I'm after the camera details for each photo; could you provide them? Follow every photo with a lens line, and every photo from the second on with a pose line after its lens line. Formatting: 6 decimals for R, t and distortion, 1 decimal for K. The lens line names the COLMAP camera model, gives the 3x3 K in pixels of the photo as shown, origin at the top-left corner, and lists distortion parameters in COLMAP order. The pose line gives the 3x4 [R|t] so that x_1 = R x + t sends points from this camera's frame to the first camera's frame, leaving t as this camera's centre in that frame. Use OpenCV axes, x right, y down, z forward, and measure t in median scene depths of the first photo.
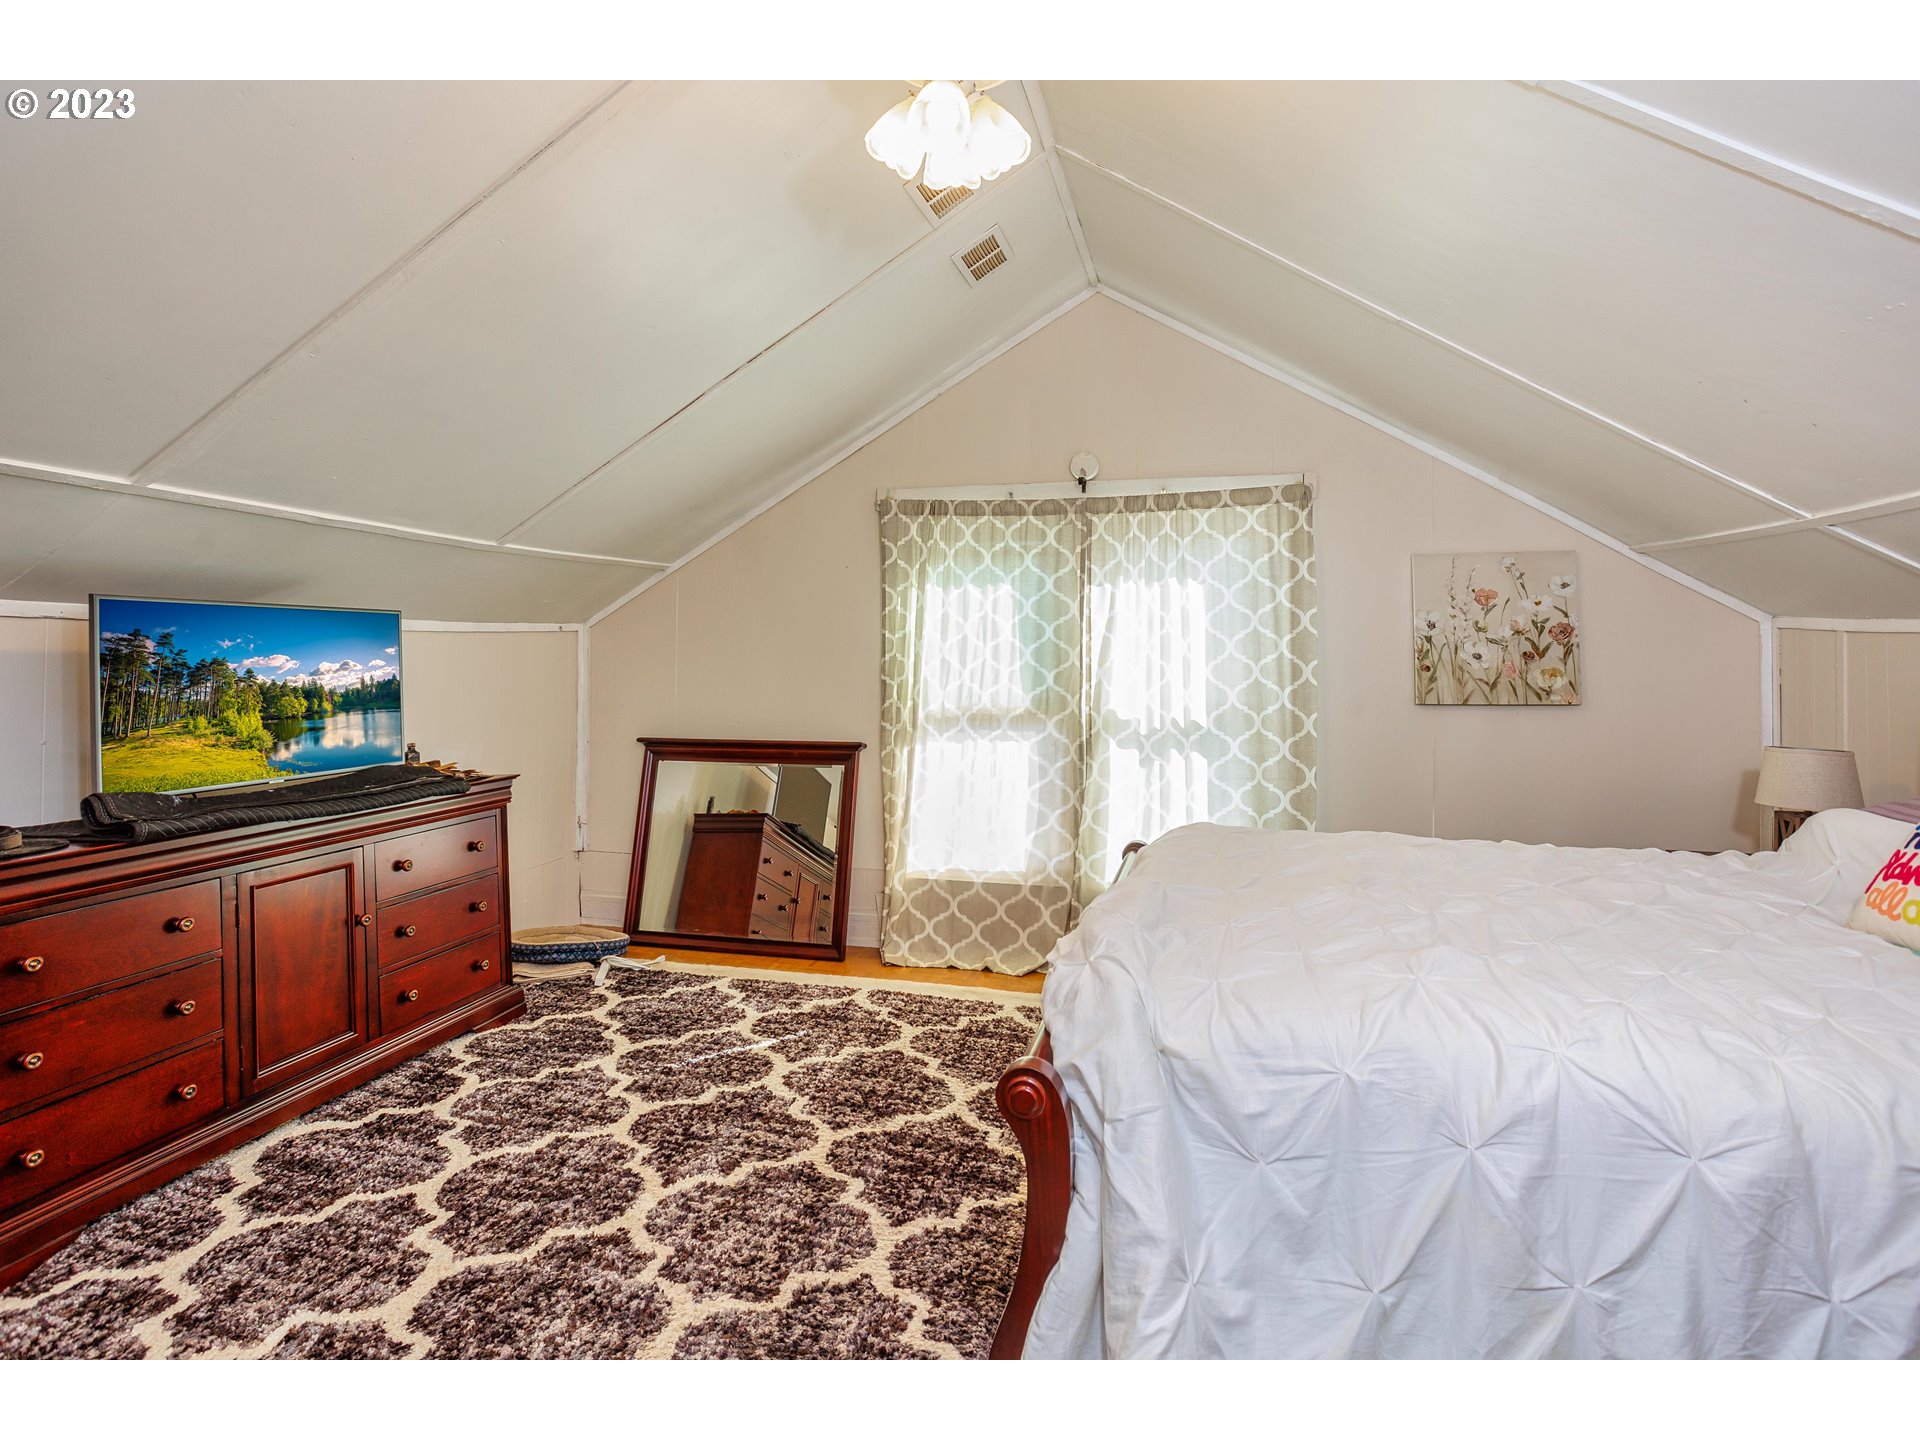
lens RADIAL K [[934.7, 0, 984.9], [0, 934.7, 678.6], [0, 0, 1]] dist [-0.062572, 0.029425]
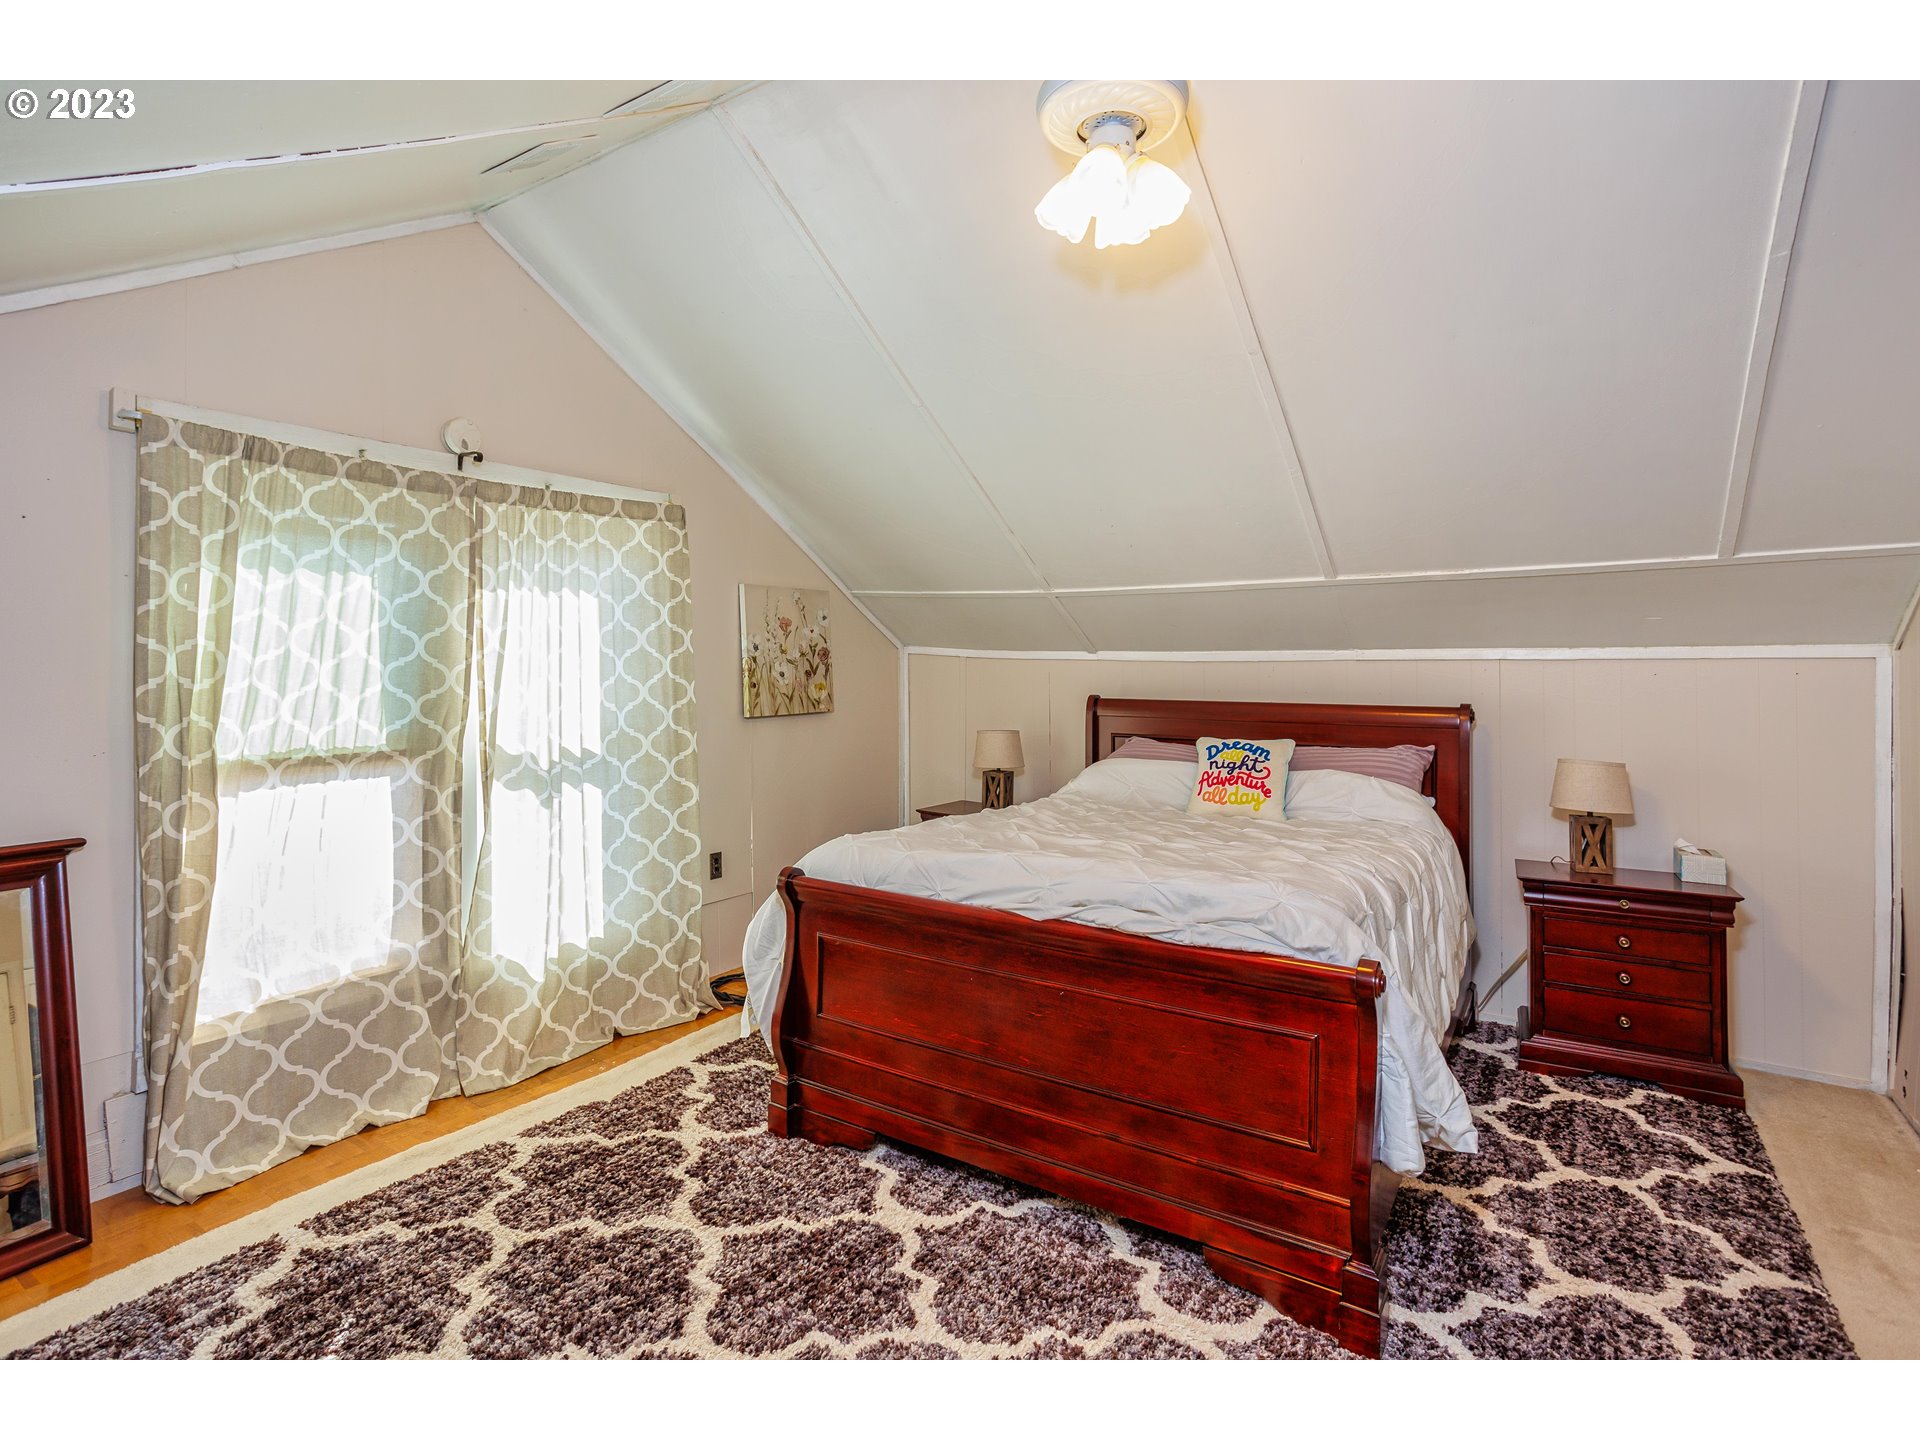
lens RADIAL K [[934.7, 0, 984.9], [0, 934.7, 678.6], [0, 0, 1]] dist [-0.062572, 0.029425]
pose [[0.344036, -0.013493, 0.938859, -0.484367], [0.018495, 0.999800, 0.007591, -0.022149], [-0.938774, 0.014753, 0.344217, 0.331128]]
